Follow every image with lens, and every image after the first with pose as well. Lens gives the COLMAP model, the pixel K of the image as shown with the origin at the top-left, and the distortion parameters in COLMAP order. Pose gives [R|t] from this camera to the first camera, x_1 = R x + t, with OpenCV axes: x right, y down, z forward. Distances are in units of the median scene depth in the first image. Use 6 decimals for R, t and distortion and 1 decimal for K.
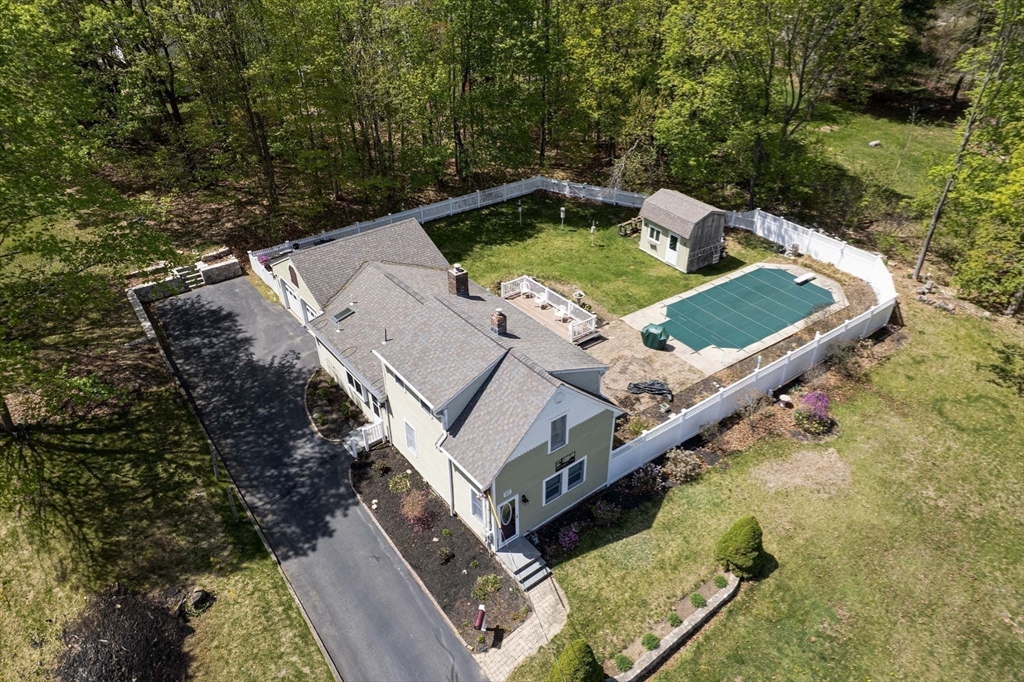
lens RADIAL K [[647.5, 0, 518.8], [0, 647.5, 341.9], [0, 0, 1]] dist [-0.055536, 0.040906]
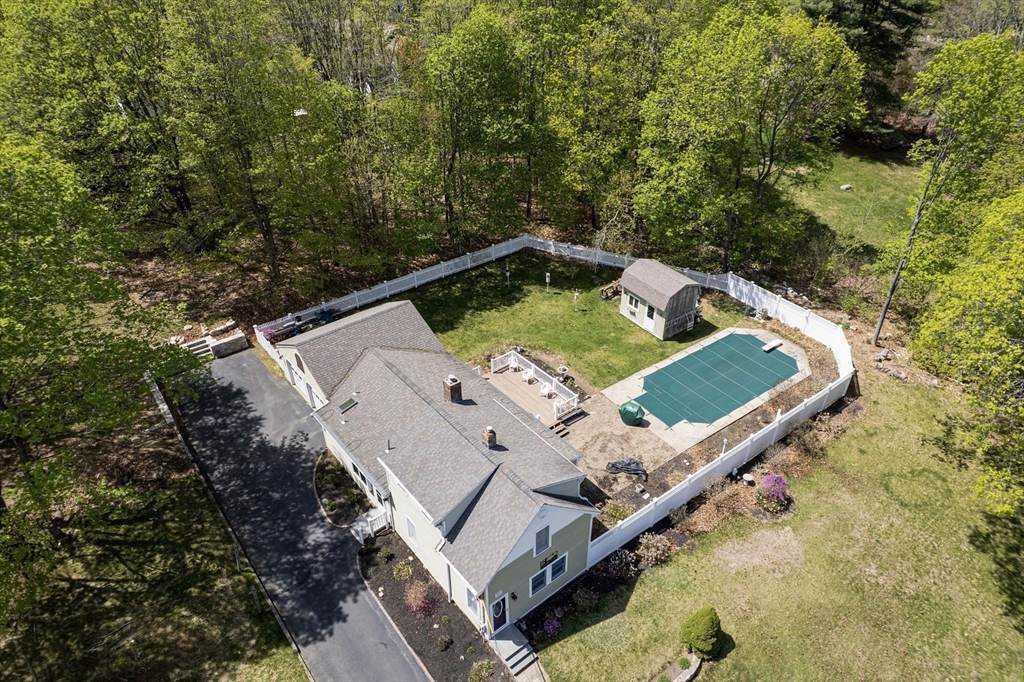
lens RADIAL K [[647.5, 0, 518.5], [0, 647.5, 341.0], [0, 0, 1]] dist [-0.055536, 0.040906]
pose [[0.999846, -0.009858, 0.014533, 0.004000], [0.009667, 0.999867, 0.013161, -0.170010], [-0.014661, -0.013019, 0.999808, -0.104718]]
